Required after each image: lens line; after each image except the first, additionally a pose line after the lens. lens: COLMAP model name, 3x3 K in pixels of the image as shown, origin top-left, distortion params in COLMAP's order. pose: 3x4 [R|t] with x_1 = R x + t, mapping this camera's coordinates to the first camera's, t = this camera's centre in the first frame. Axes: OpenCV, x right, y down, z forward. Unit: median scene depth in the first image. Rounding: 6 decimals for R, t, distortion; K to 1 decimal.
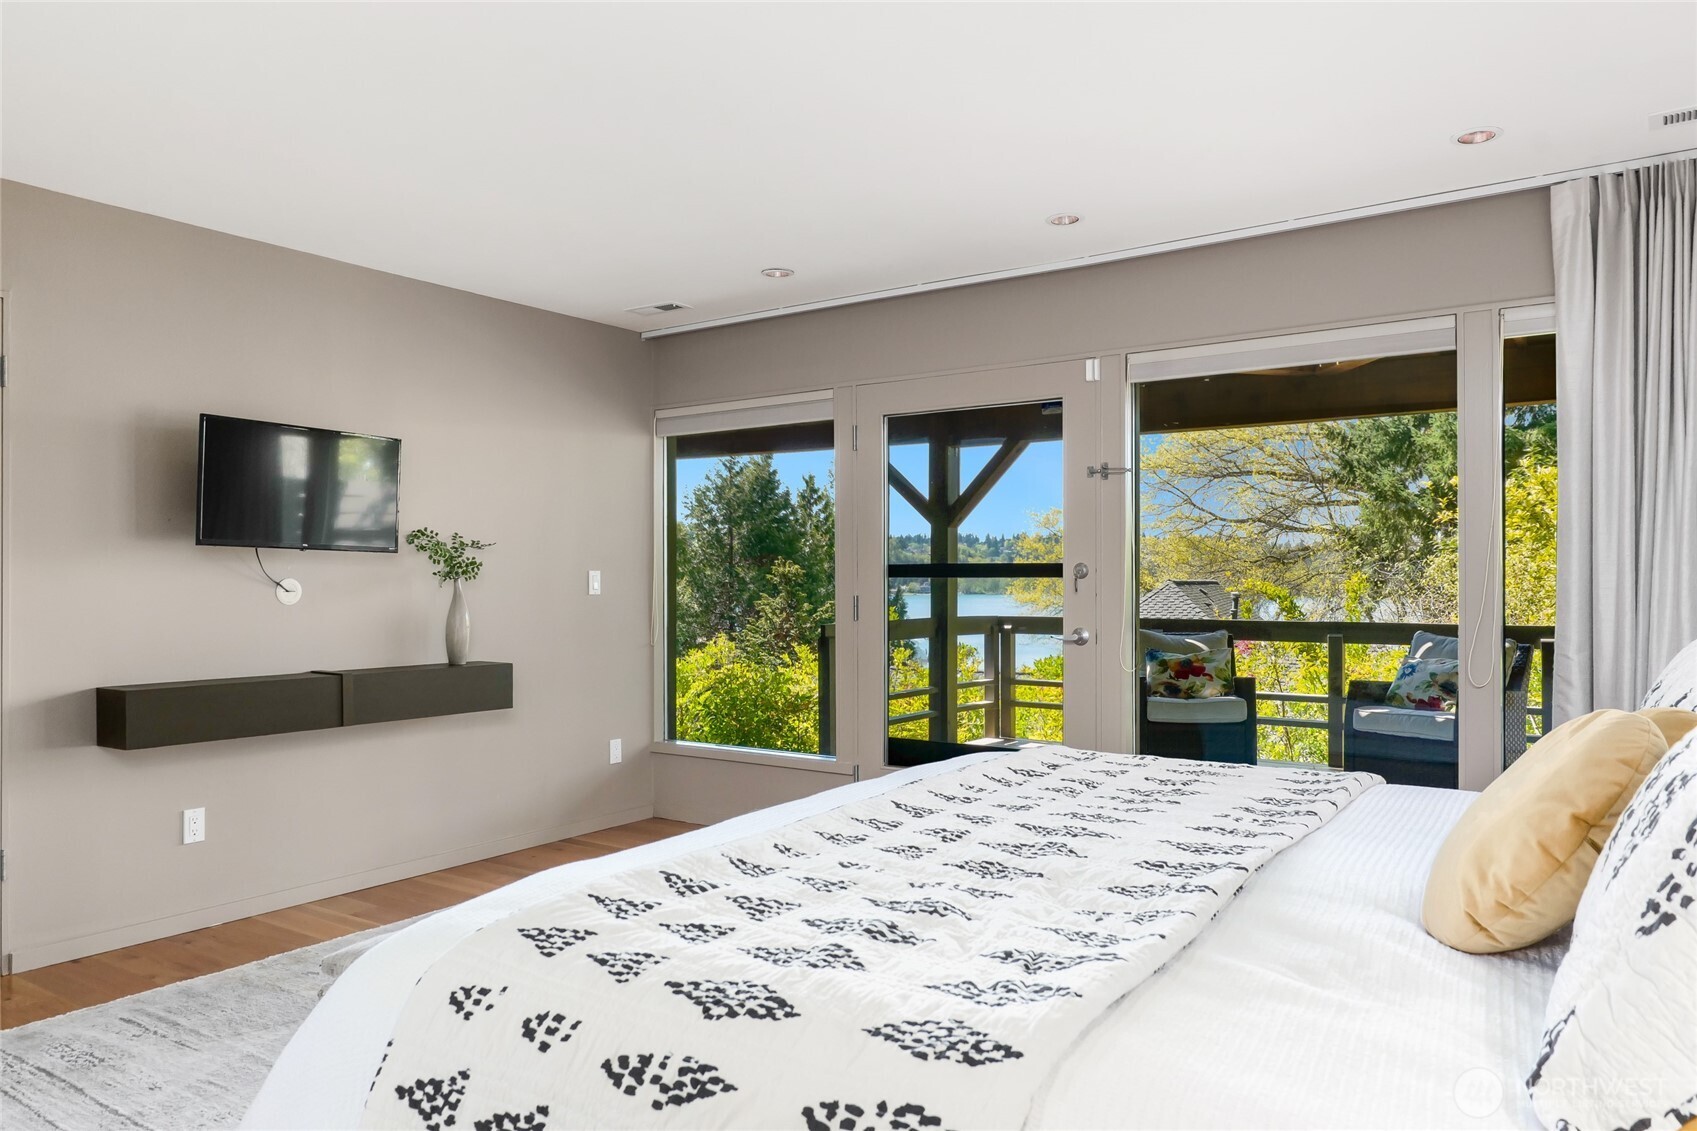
lens RADIAL K [[1163.3, 0, 848.5], [0, 1163.3, 565.5], [0, 0, 1]] dist [0.000728, -0.003638]
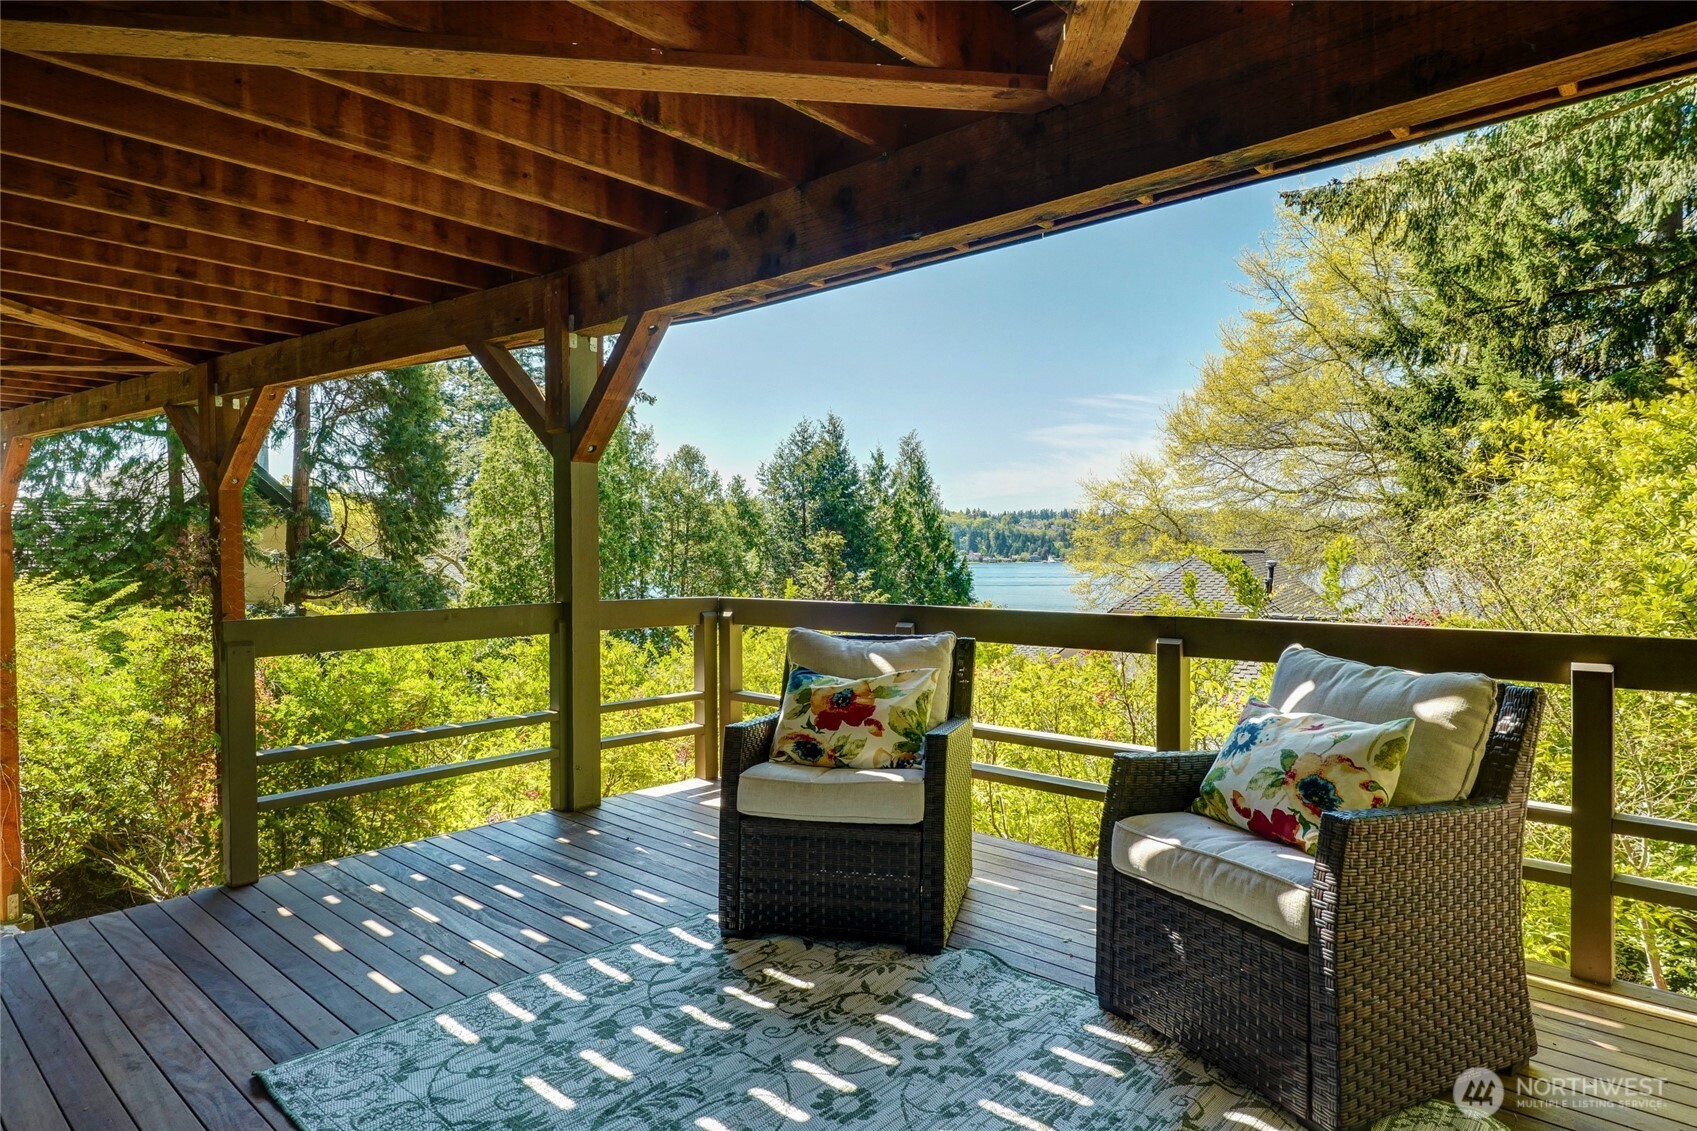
lens RADIAL K [[984.8, 0, 848.5], [0, 984.8, 565.5], [0, 0, 1]] dist [-0.000695, 0.001968]
pose [[0.992592, -0.001162, -0.121491, 0.275851], [0.004507, 0.999618, 0.027263, 0.009422], [0.121413, -0.027608, 0.992218, 0.445104]]
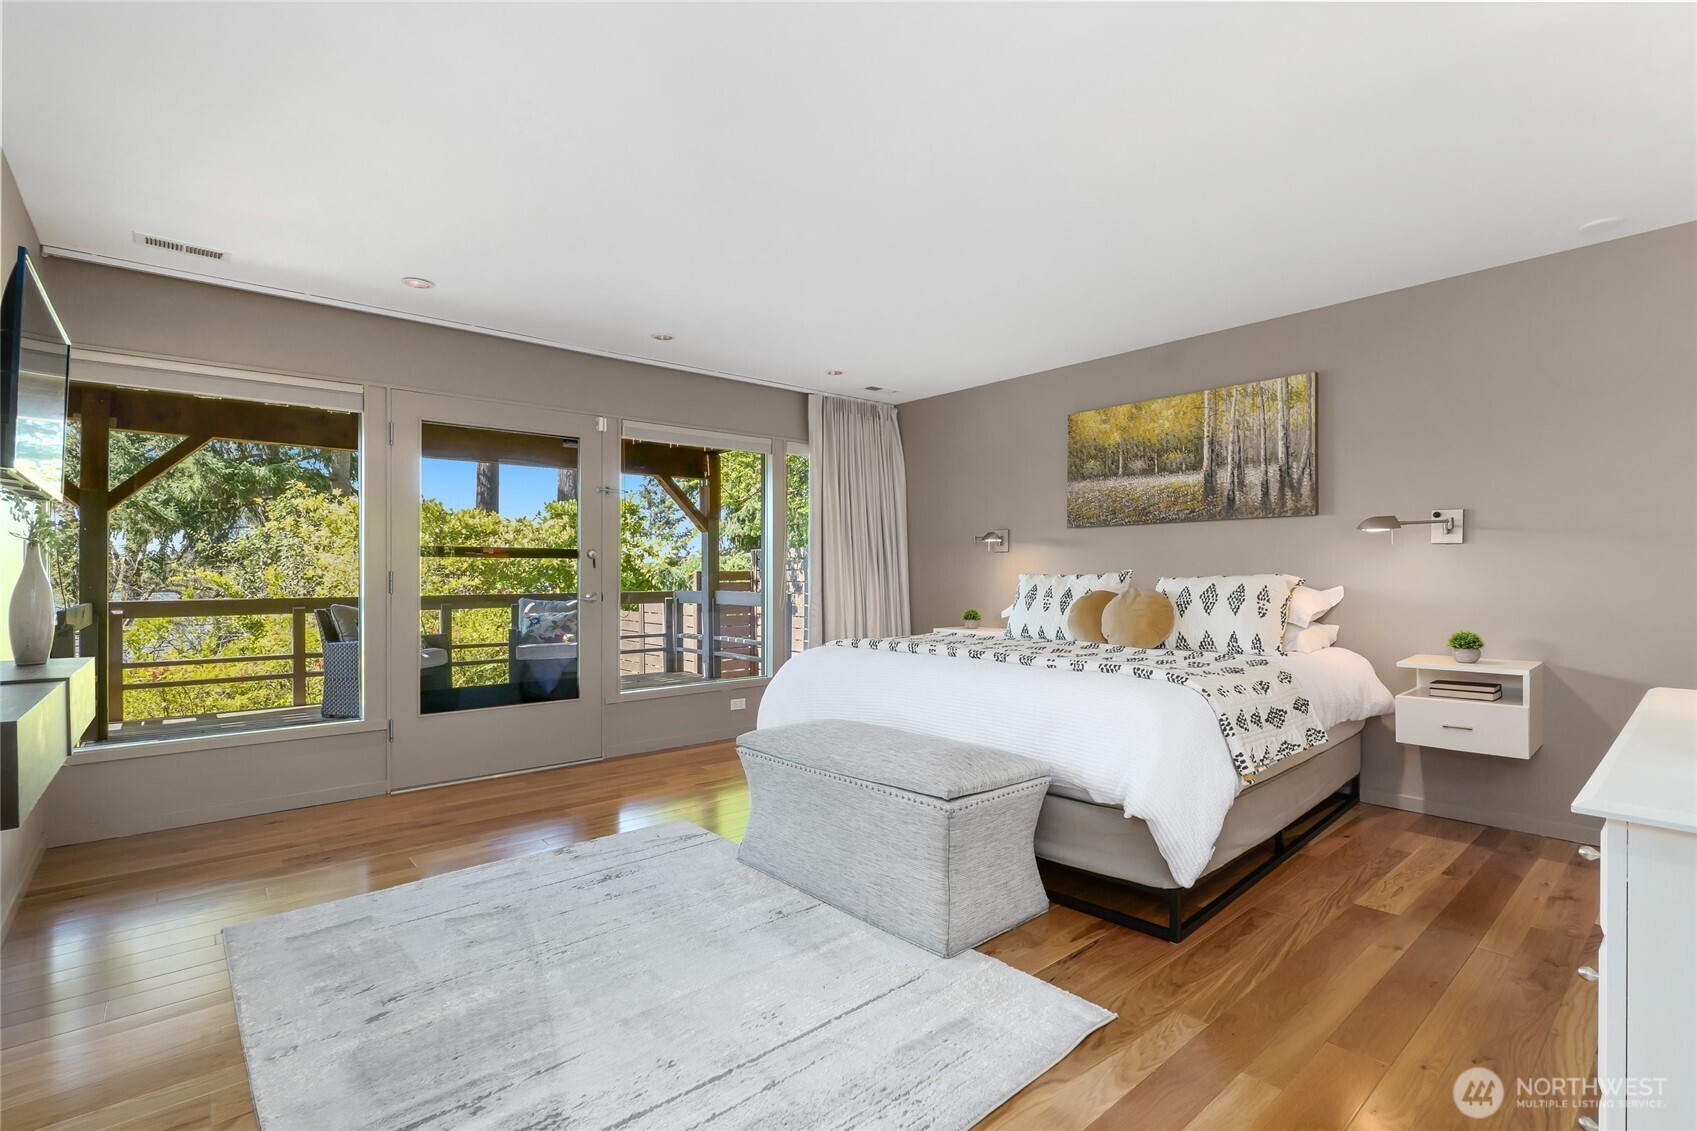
lens RADIAL K [[779.9, 0, 848.5], [0, 779.9, 565.5], [0, 0, 1]] dist [-0.000574, -0.000105]
pose [[0.245241, 0.009300, 0.969417, -0.358647], [-0.006697, 0.999946, -0.007898, 0.012482], [-0.969439, -0.004555, 0.245290, 0.215982]]
